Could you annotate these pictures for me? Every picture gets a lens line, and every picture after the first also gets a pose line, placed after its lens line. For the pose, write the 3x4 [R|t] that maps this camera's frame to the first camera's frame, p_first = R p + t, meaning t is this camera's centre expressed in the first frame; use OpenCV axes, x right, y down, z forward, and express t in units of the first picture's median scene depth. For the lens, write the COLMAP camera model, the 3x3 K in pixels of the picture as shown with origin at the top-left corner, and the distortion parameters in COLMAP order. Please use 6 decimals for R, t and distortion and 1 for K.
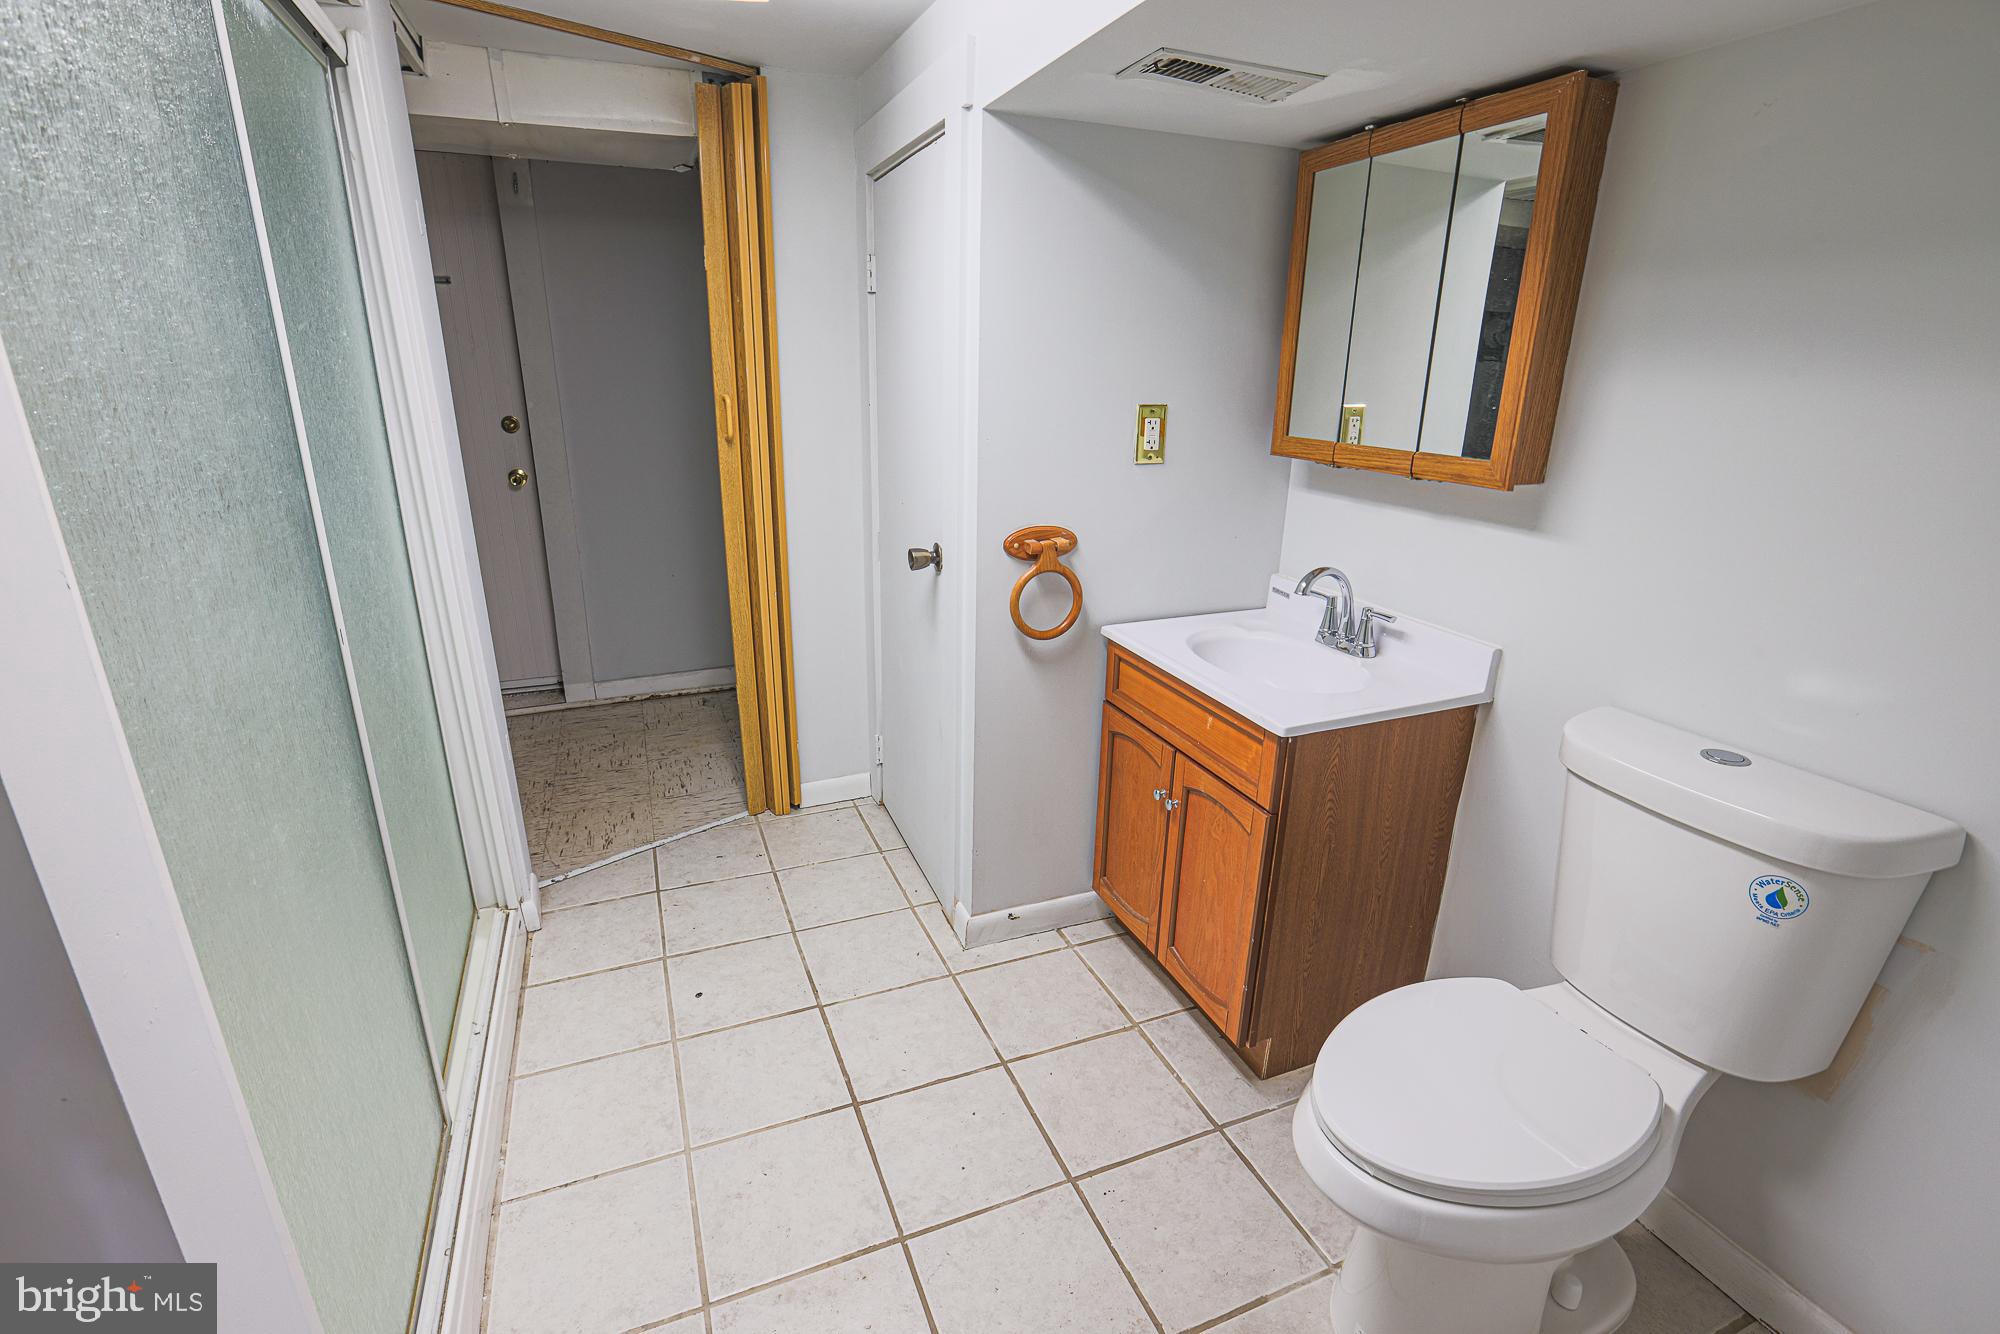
lens RADIAL K [[920.5, 0, 1007.1], [0, 920.5, 680.8], [0, 0, 1]] dist [-0.058325, 0.032932]
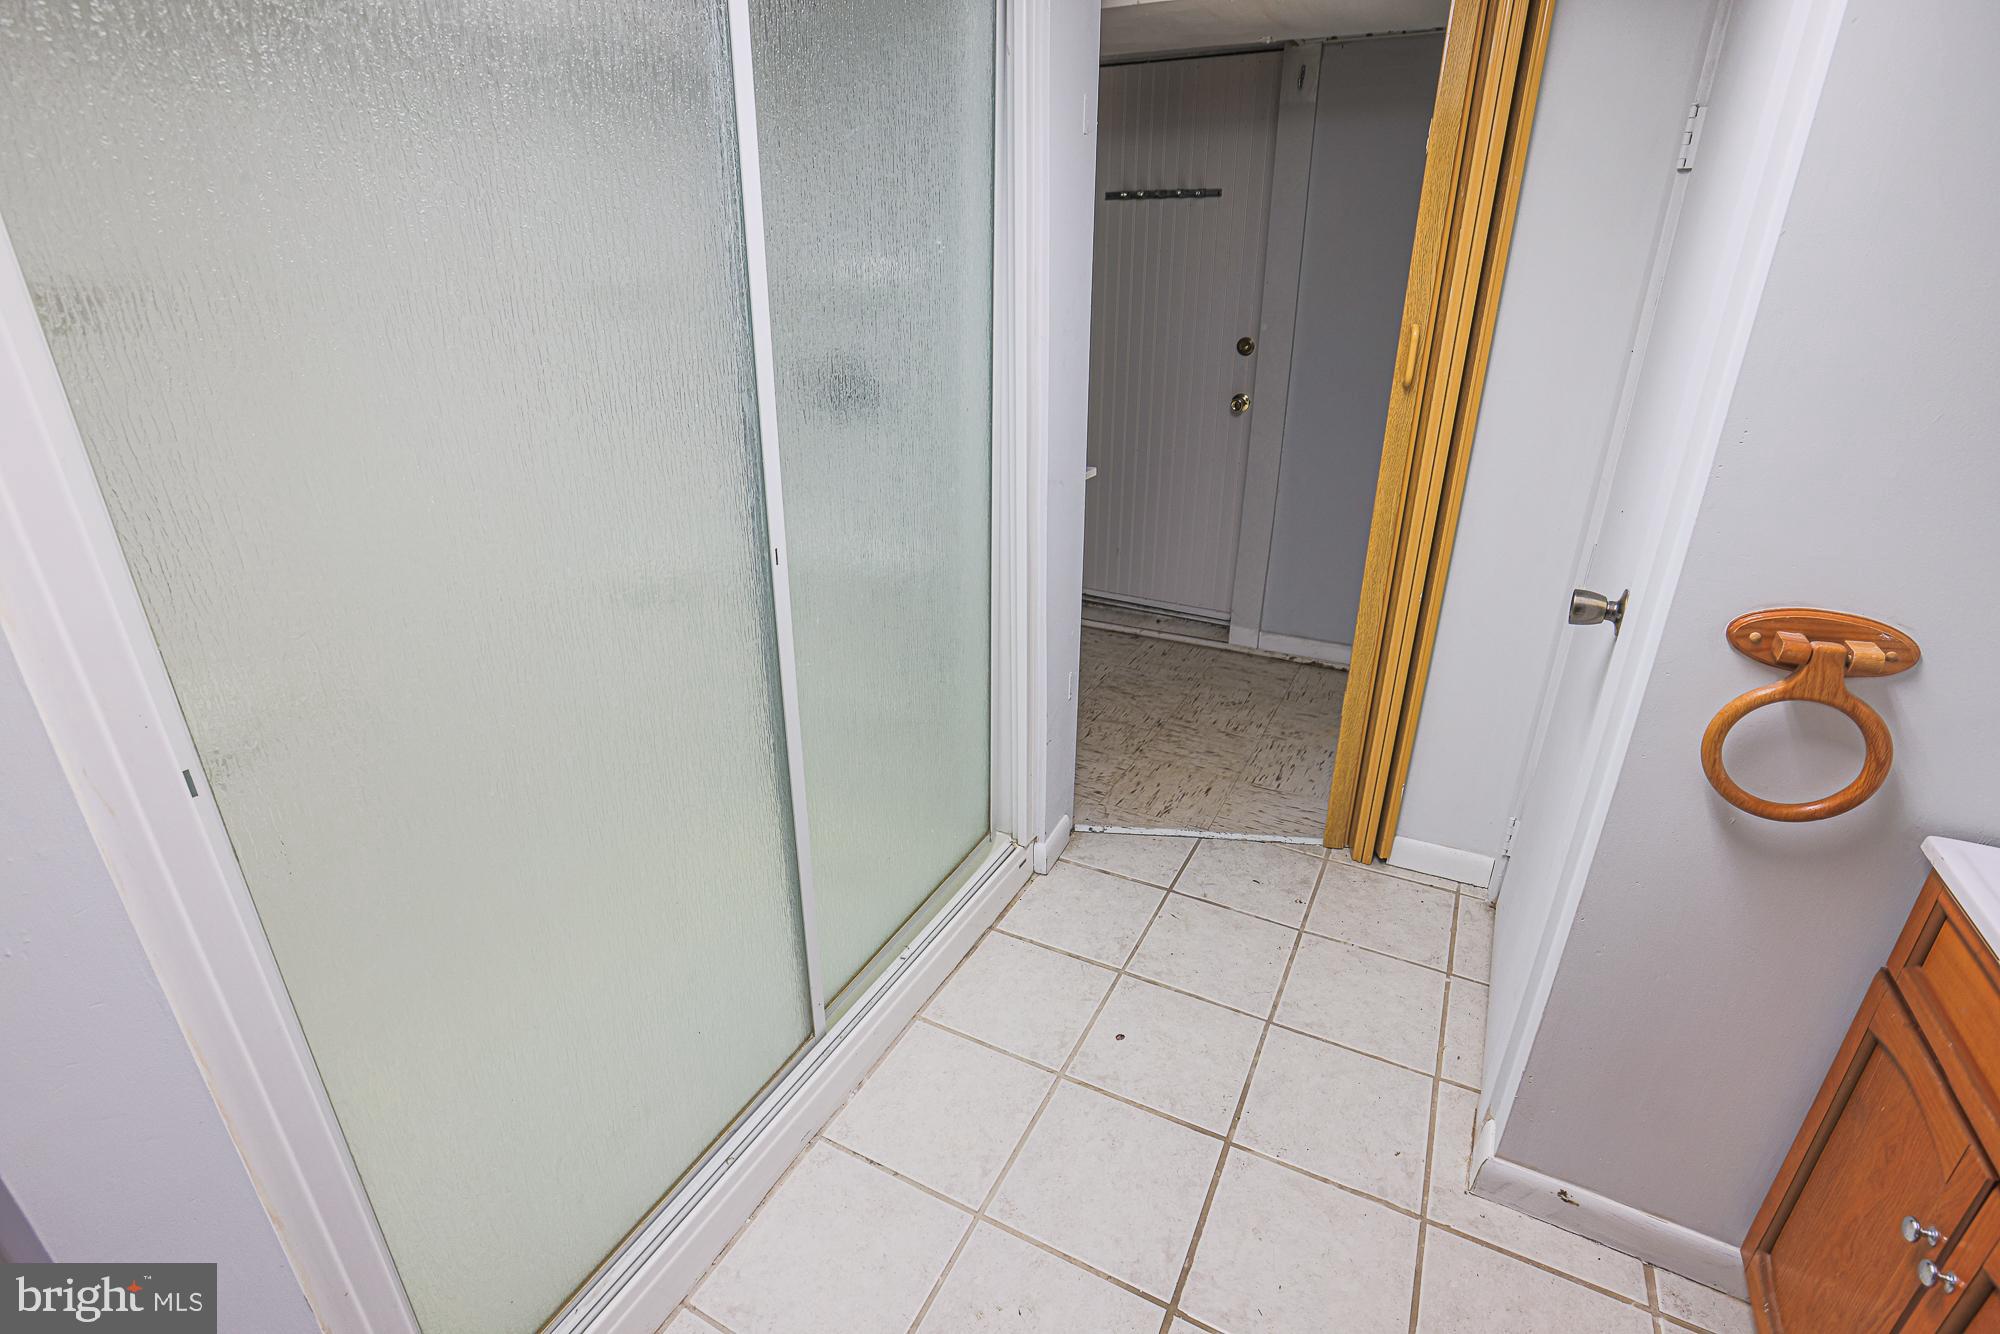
lens RADIAL K [[925.1, 0, 1002.8], [0, 925.1, 659.2], [0, 0, 1]] dist [-0.048238, 0.019590]
pose [[0.644154, 0.287001, -0.709010, 0.082998], [-0.249785, 0.955048, 0.159659, -0.086841], [0.722961, 0.074255, 0.686887, 0.260596]]
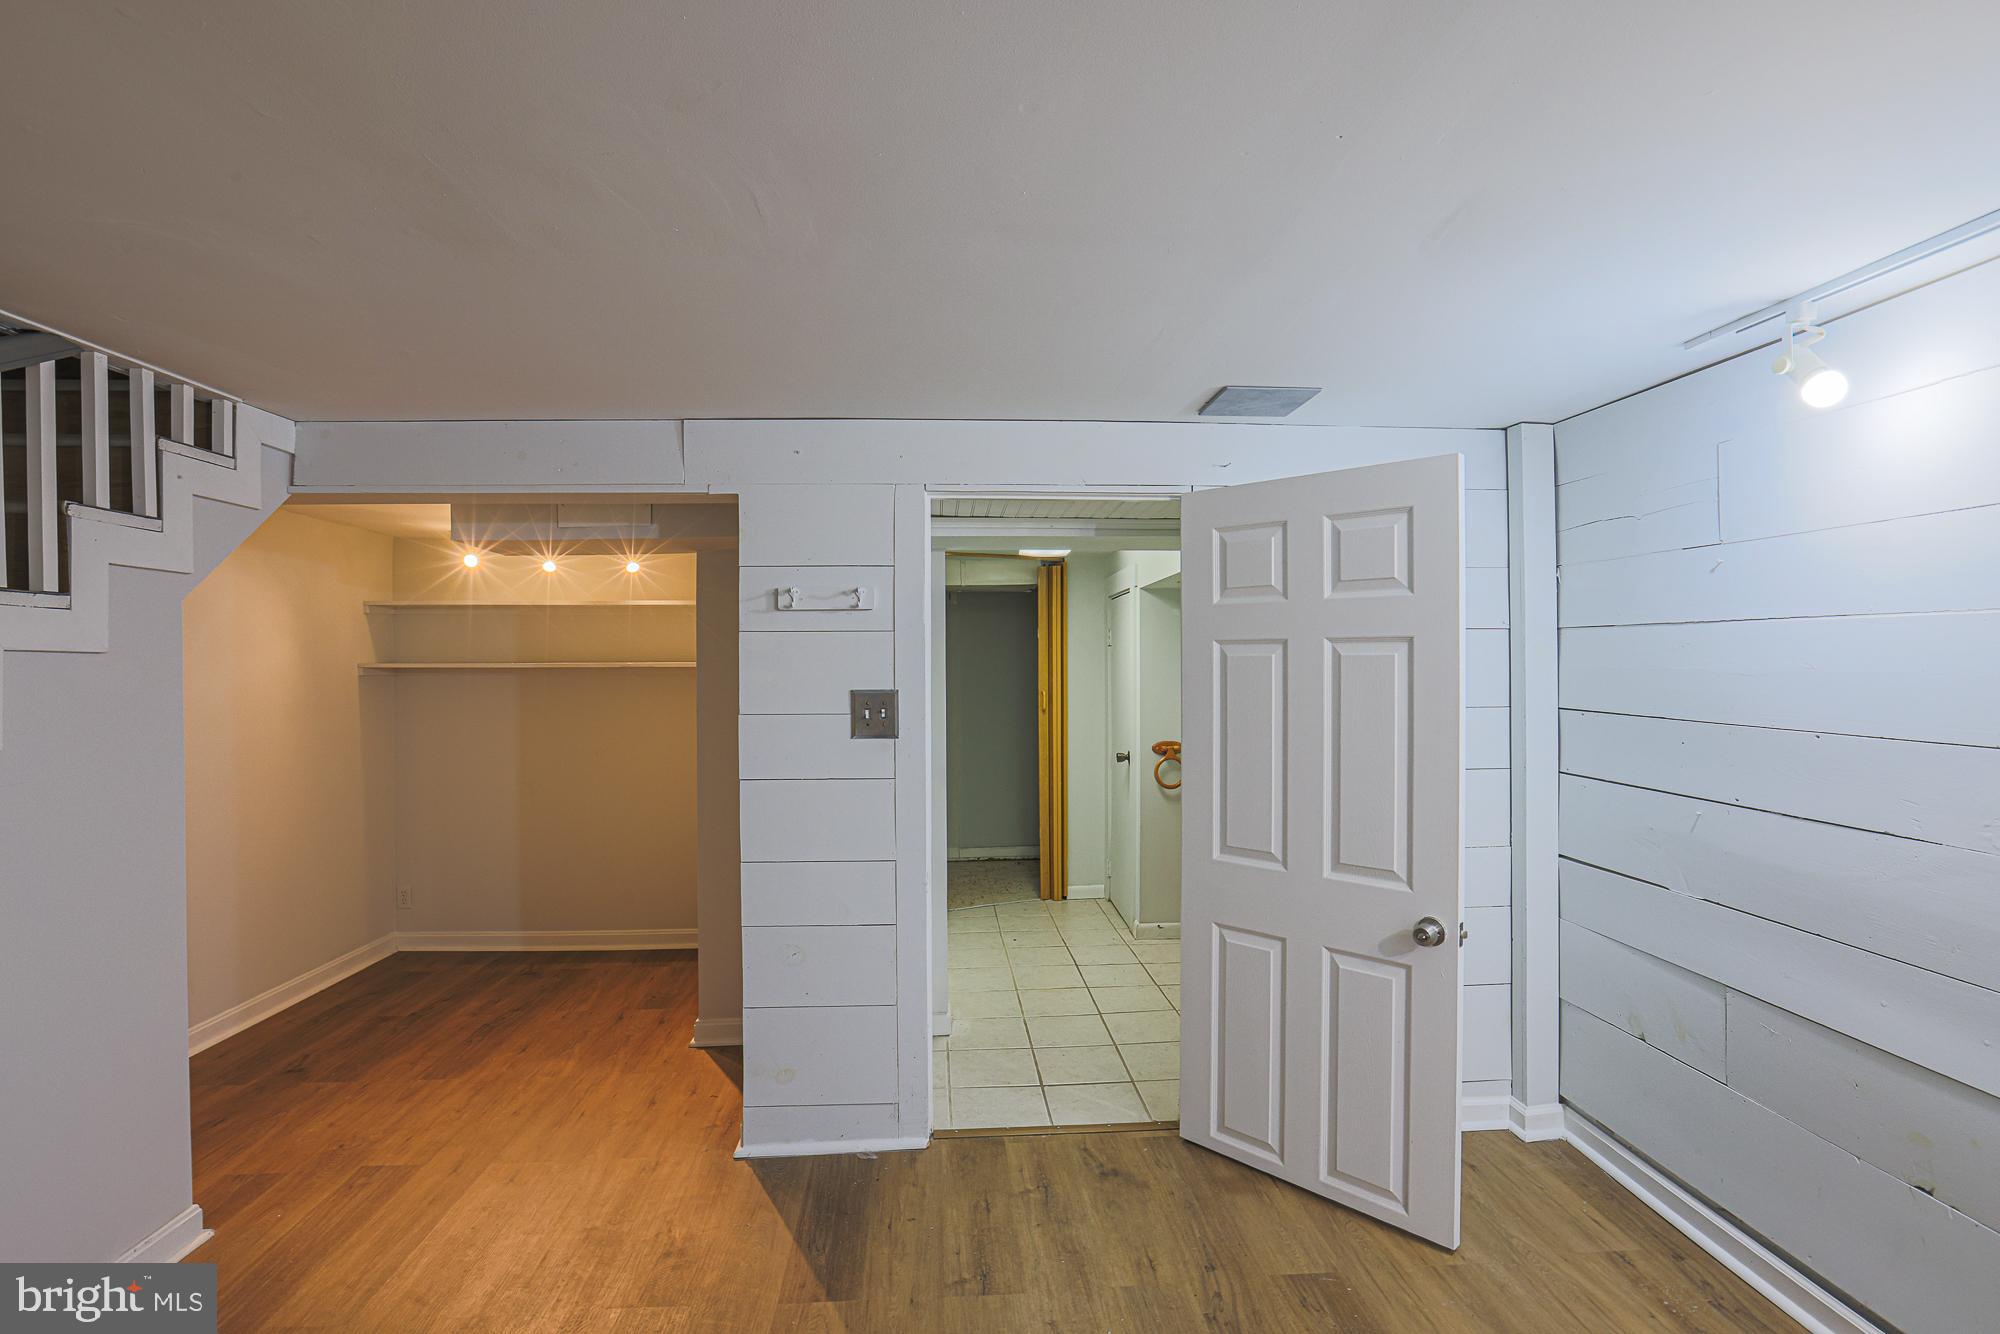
lens RADIAL K [[921.4, 0, 987.4], [0, 921.4, 673.7], [0, 0, 1]] dist [-0.052180, 0.019102]
pose [[0.942994, -0.023804, -0.331957, 0.316525], [-0.083887, 0.948233, -0.306296, 0.355052], [0.322064, 0.316682, 0.892181, -1.086347]]
